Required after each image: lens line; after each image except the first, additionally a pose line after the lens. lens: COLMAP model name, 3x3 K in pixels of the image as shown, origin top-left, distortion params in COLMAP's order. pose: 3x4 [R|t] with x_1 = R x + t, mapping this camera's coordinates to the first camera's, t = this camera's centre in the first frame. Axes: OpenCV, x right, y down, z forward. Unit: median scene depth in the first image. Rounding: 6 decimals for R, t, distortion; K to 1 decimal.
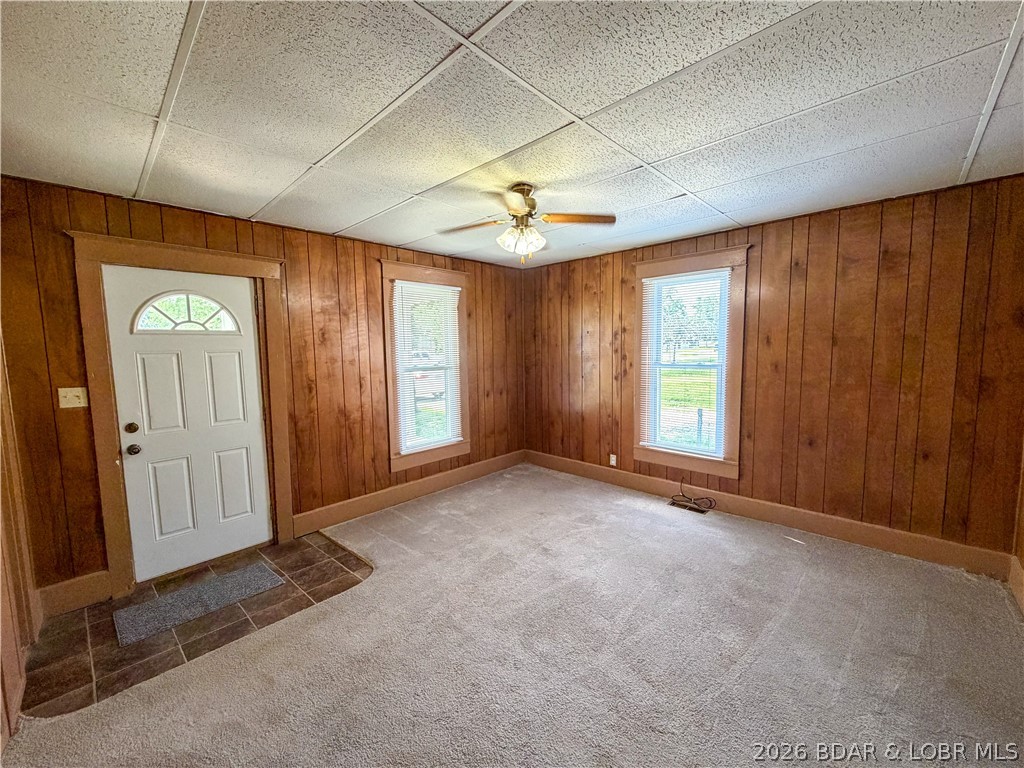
lens RADIAL K [[409.4, 0, 510.2], [0, 409.4, 384.2], [0, 0, 1]] dist [-0.000985, -0.000165]
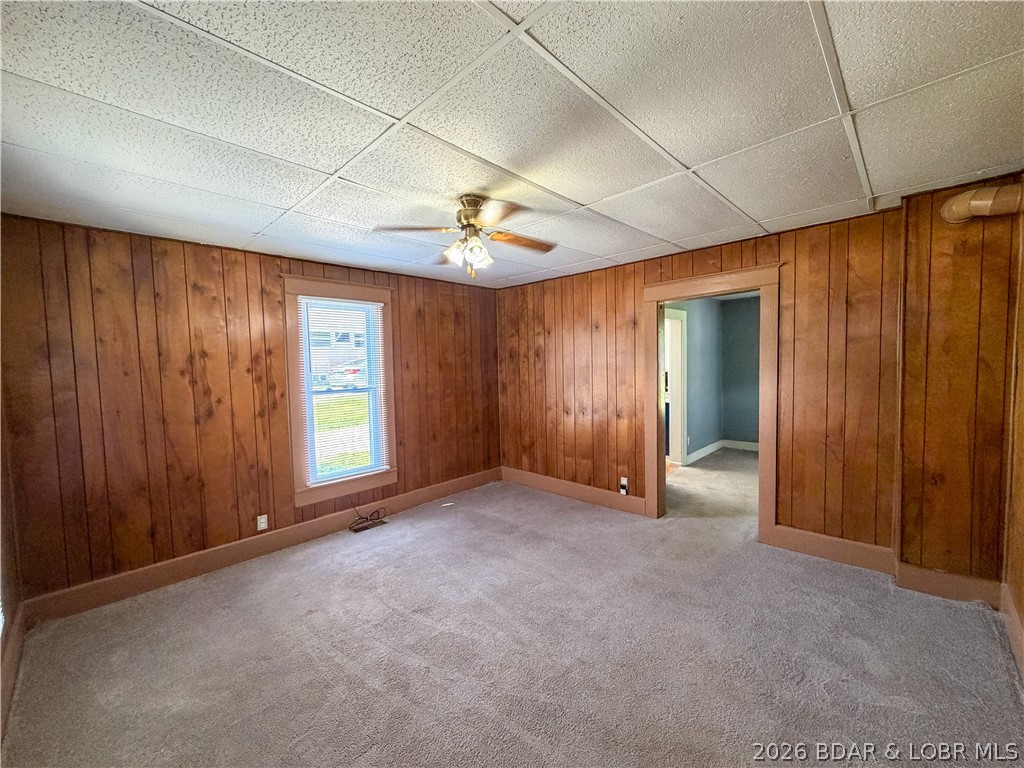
lens RADIAL K [[409.4, 0, 510.2], [0, 409.4, 384.2], [0, 0, 1]] dist [-0.000985, -0.000165]
pose [[-0.000285, -0.033679, 0.999433, -0.574722], [0.116848, 0.992585, 0.033481, -0.047061], [-0.993150, 0.116791, 0.003653, 0.590727]]
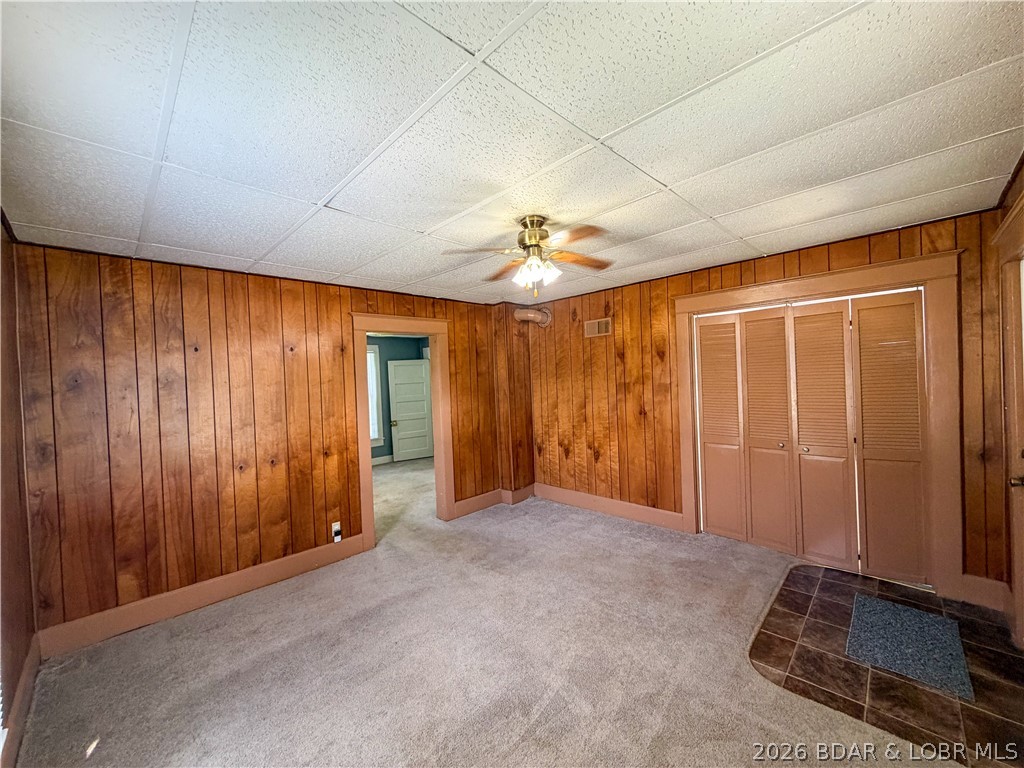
lens RADIAL K [[409.4, 0, 510.2], [0, 409.4, 384.2], [0, 0, 1]] dist [-0.000985, -0.000165]
pose [[-0.997935, 0.059936, 0.023103, 0.048053], [0.061990, 0.992860, 0.101915, -0.121861], [-0.016830, 0.103137, -0.994525, 1.229257]]
